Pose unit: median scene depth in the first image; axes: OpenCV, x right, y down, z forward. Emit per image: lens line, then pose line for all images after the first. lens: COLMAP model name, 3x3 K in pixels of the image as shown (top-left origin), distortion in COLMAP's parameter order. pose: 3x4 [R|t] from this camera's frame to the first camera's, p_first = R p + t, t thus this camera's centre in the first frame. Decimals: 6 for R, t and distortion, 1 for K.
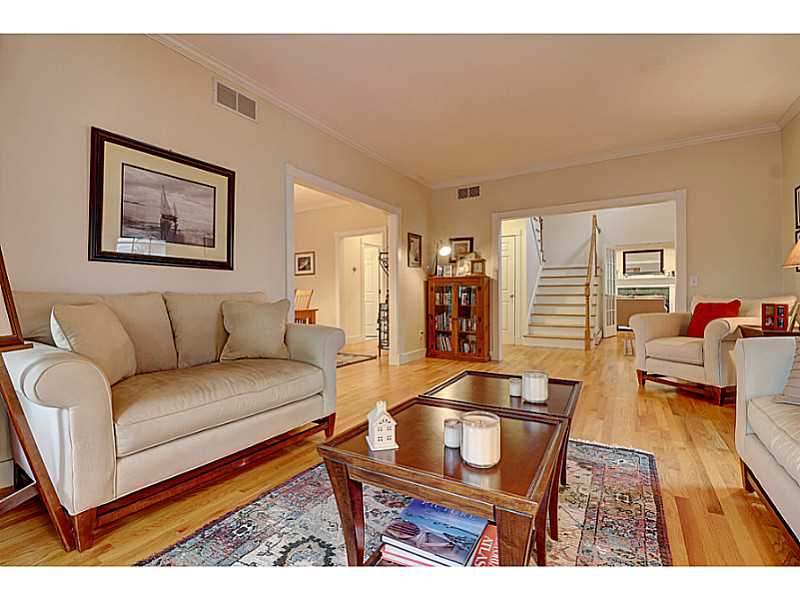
lens RADIAL K [[374.1, 0, 396.8], [0, 374.1, 297.6], [0, 0, 1]] dist [-0.001579, -0.000858]
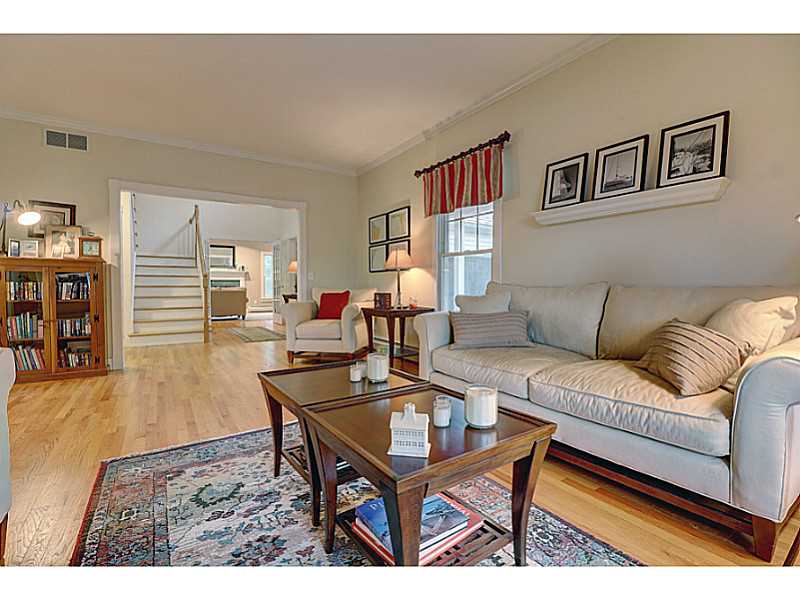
lens RADIAL K [[374.1, 0, 396.1], [0, 374.1, 300.4], [0, 0, 1]] dist [-0.001579, -0.000858]
pose [[0.438863, -0.029212, 0.898079, -0.176977], [0.001649, 0.999496, 0.031705, -0.000305], [-0.898552, -0.012433, 0.438690, 0.132347]]
